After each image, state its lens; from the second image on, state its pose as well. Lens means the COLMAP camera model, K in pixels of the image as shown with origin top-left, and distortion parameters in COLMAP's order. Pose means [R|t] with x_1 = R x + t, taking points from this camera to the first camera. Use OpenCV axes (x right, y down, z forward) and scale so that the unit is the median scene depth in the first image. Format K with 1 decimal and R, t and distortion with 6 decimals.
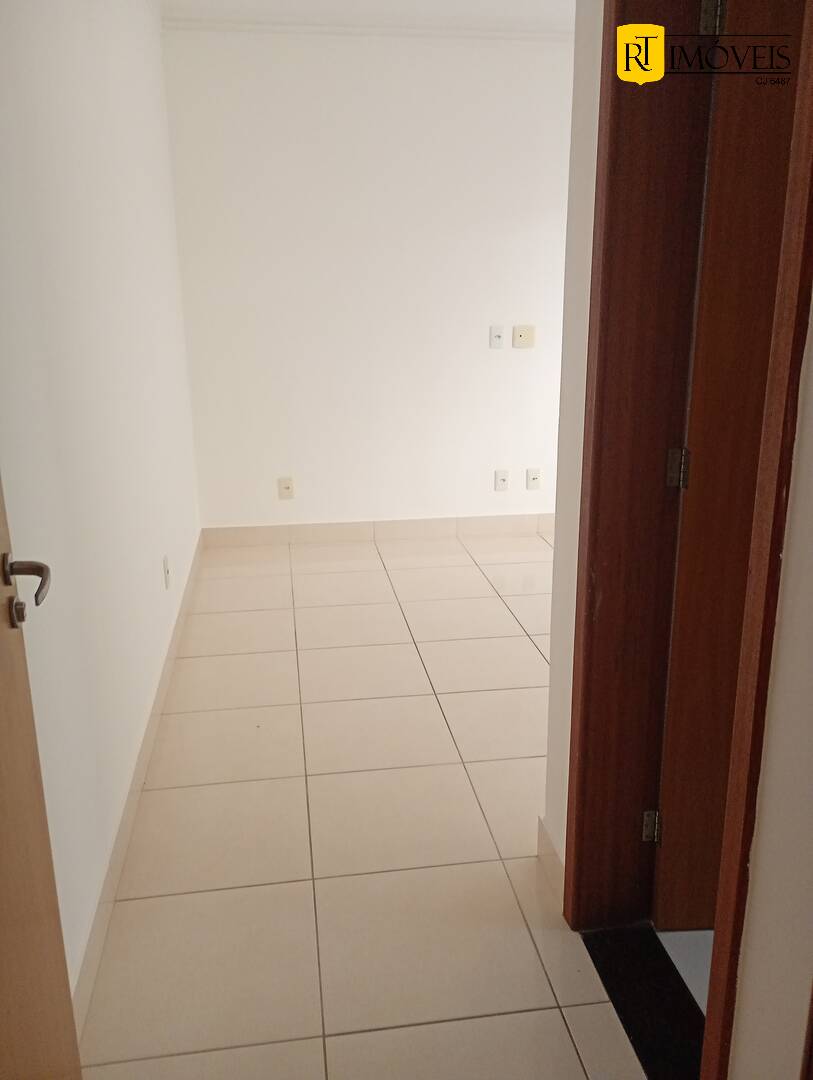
lens RADIAL K [[893.3, 0, 405.4], [0, 893.3, 538.3], [0, 0, 1]] dist [0.073844, -0.090914]
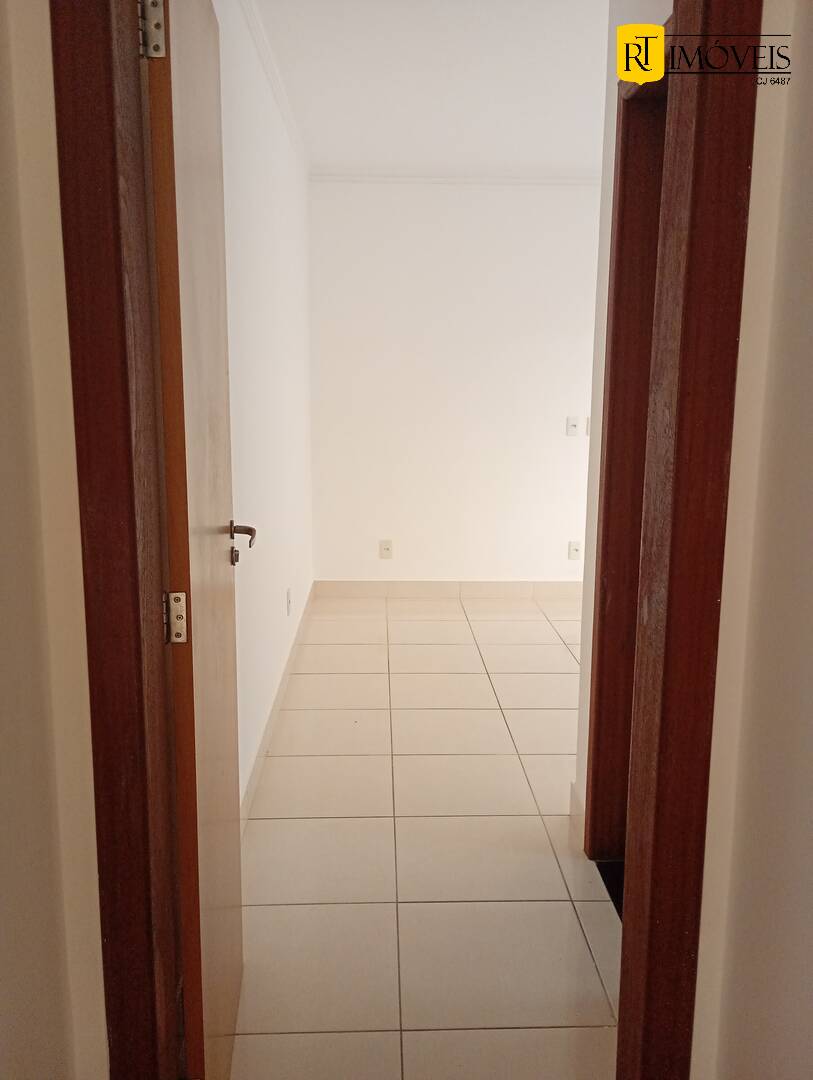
lens RADIAL K [[893.3, 0, 404.7], [0, 893.3, 539.8], [0, 0, 1]] dist [0.073844, -0.090914]
pose [[0.993050, 0.035035, -0.112362, 0.038786], [-0.046753, 0.993540, -0.103408, 0.094894], [0.108013, 0.107943, 0.988272, -0.281972]]
